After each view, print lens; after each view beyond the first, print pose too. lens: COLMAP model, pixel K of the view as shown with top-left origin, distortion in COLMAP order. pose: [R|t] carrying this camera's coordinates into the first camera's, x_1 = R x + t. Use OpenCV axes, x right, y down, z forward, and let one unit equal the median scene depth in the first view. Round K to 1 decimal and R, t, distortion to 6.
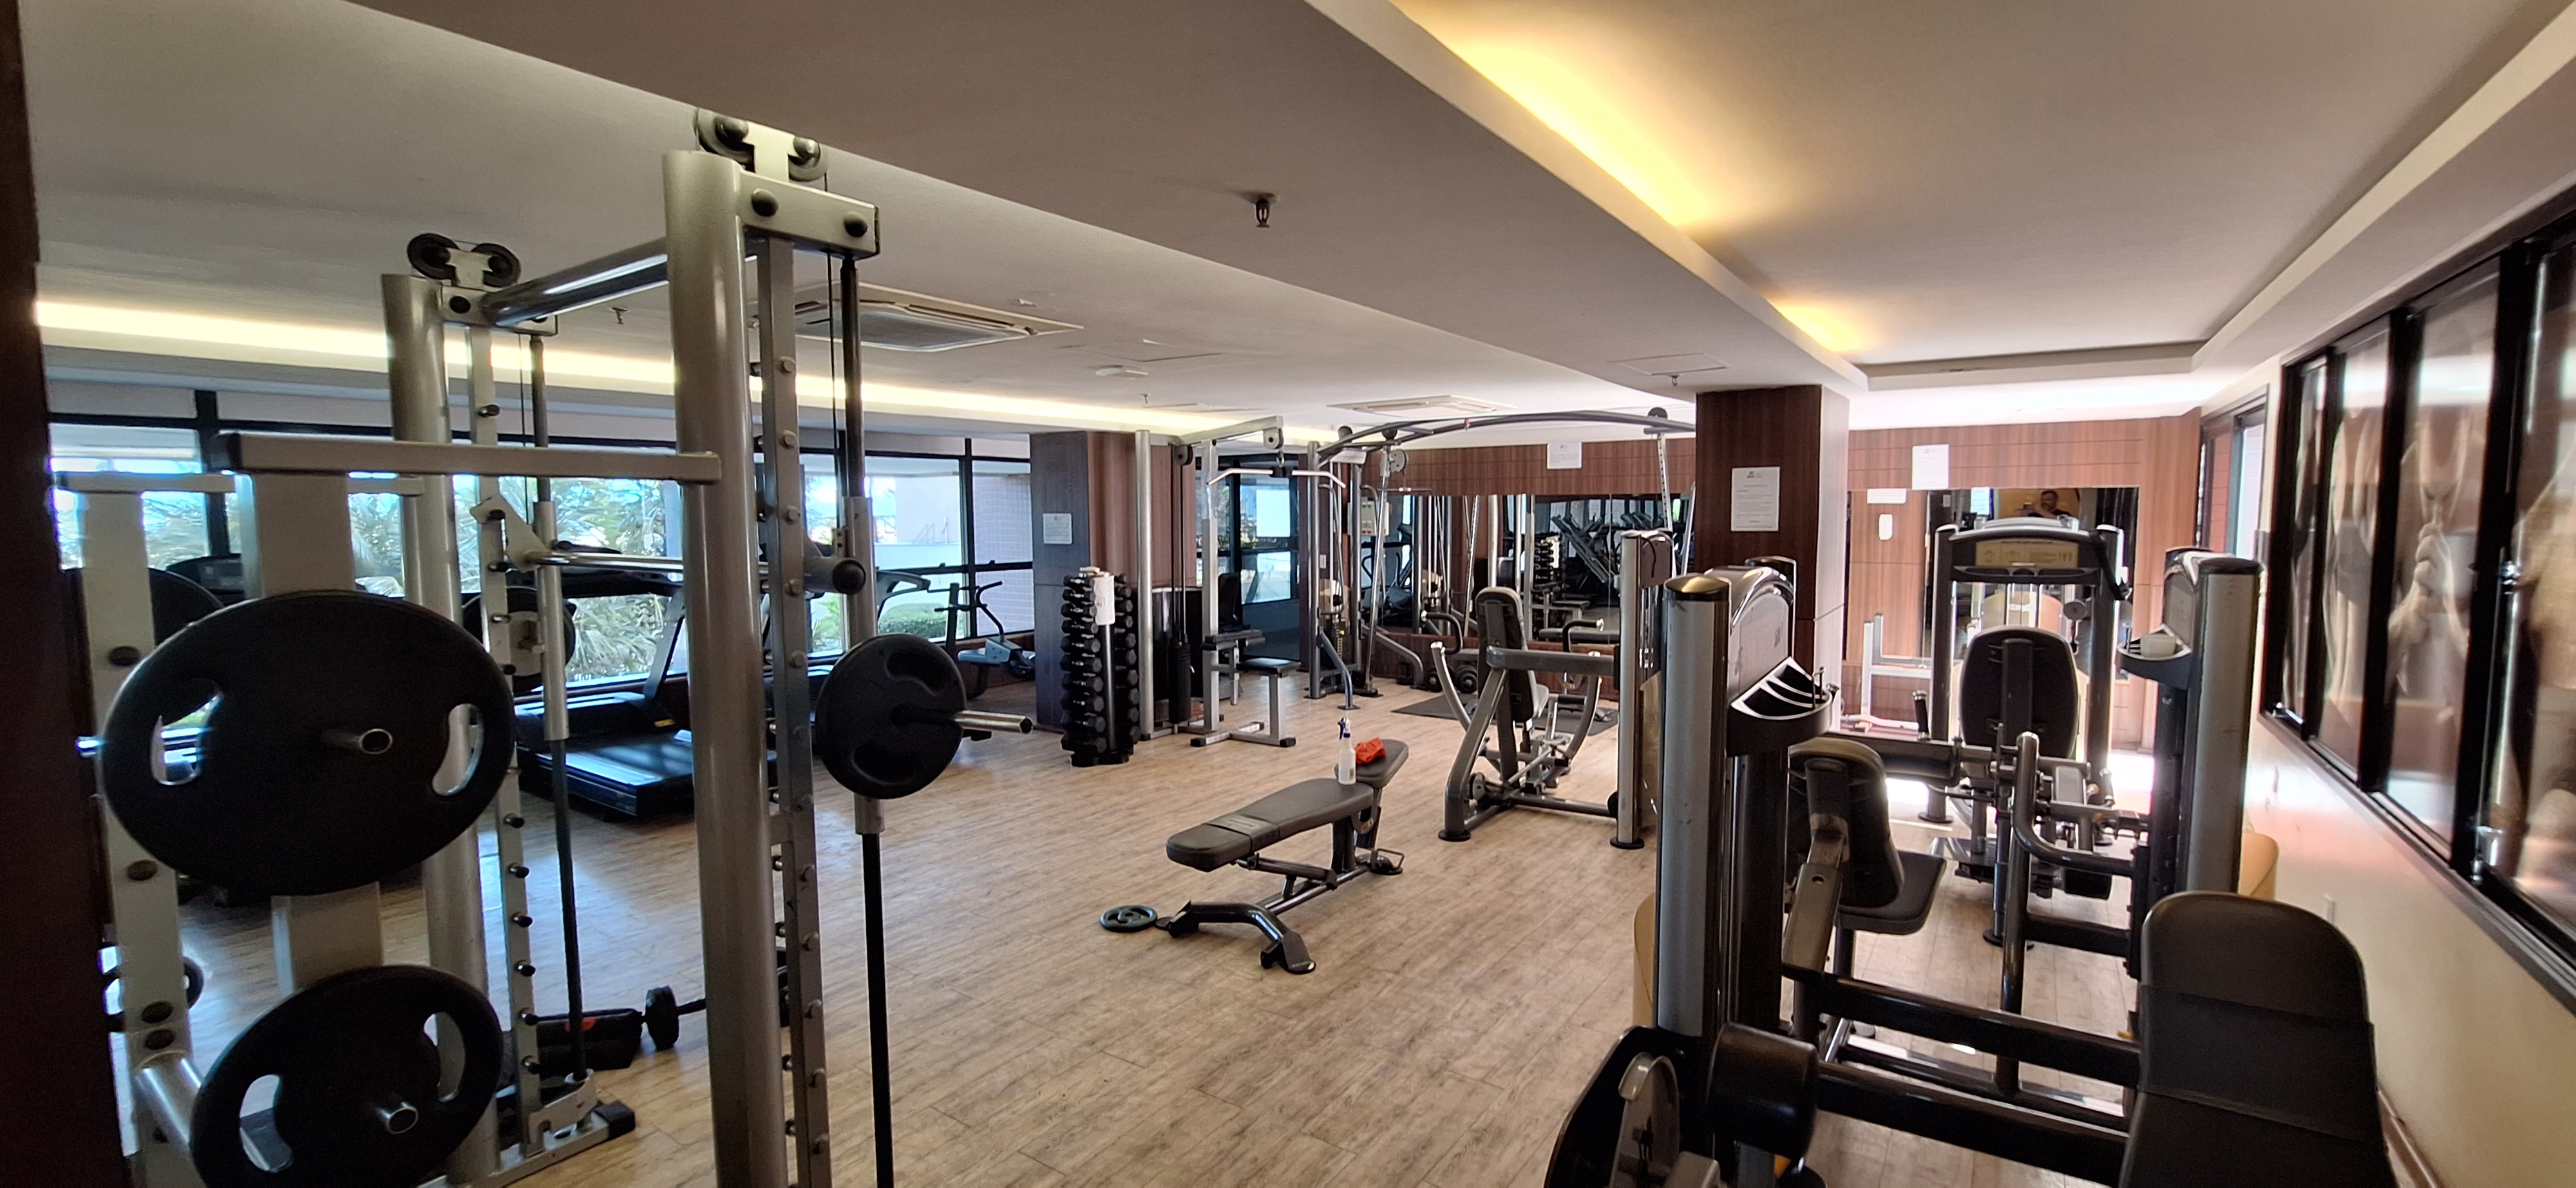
lens RADIAL K [[1022.5, 0, 1279.2], [0, 1022.5, 593.6], [0, 0, 1]] dist [-0.002494, 0.000471]
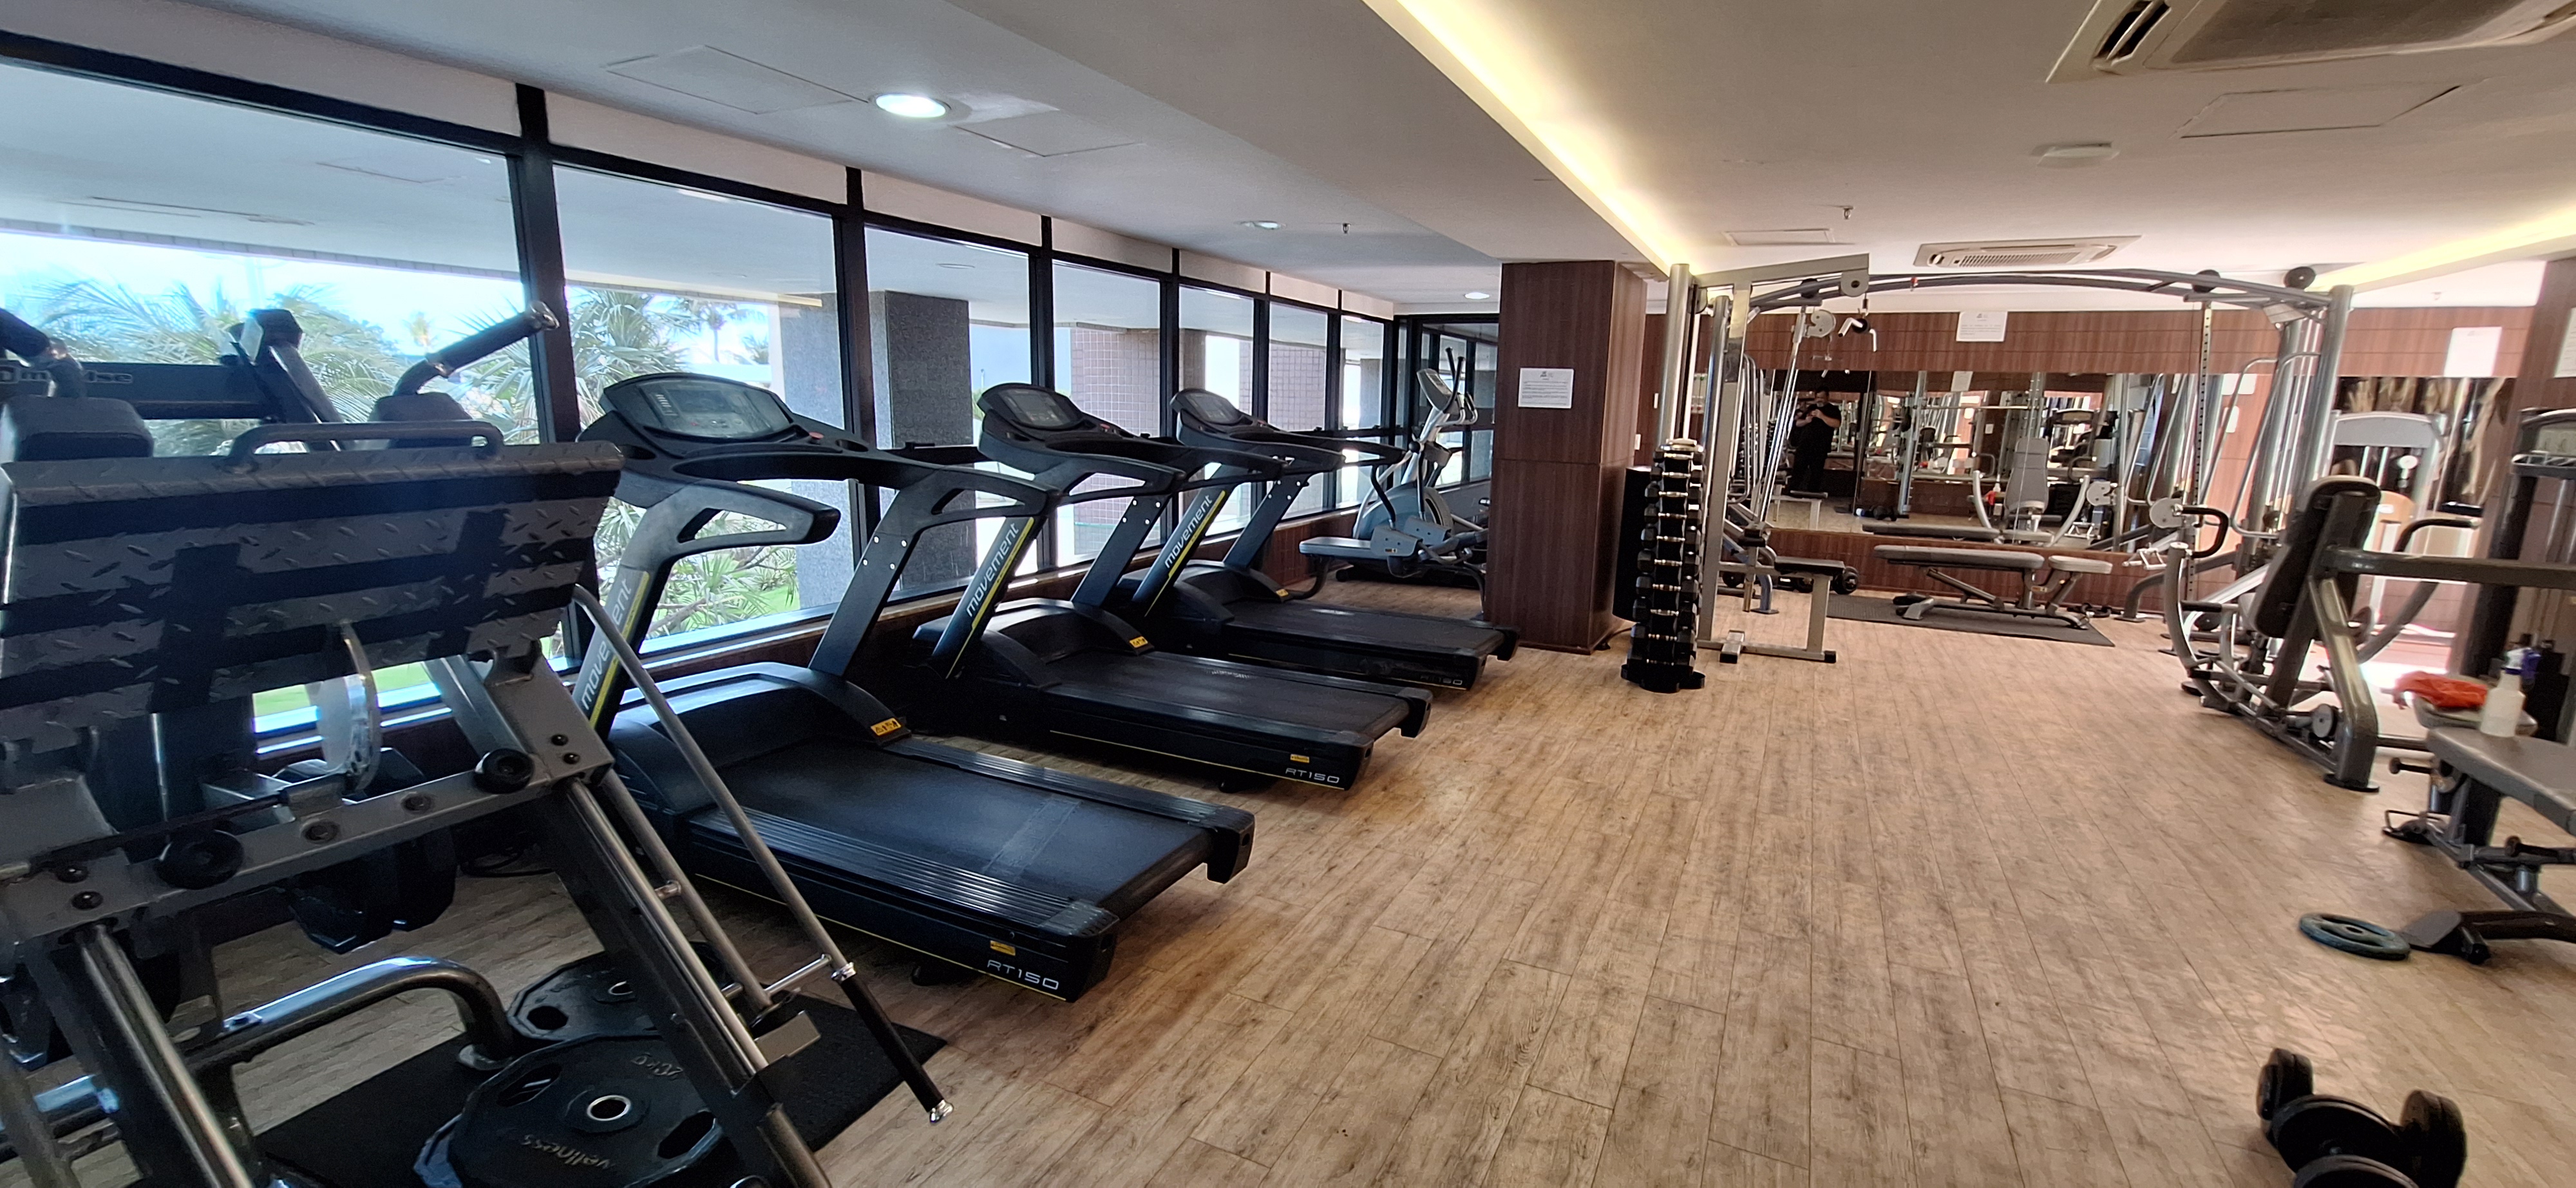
lens RADIAL K [[1022.5, 0, 1299.6], [0, 1022.5, 588.2], [0, 0, 1]] dist [-0.002494, 0.000471]
pose [[0.985346, 0.000936, 0.170568, -0.713800], [-0.019314, 0.994166, 0.106120, 0.012403], [-0.169473, -0.107859, 0.979615, 0.330087]]
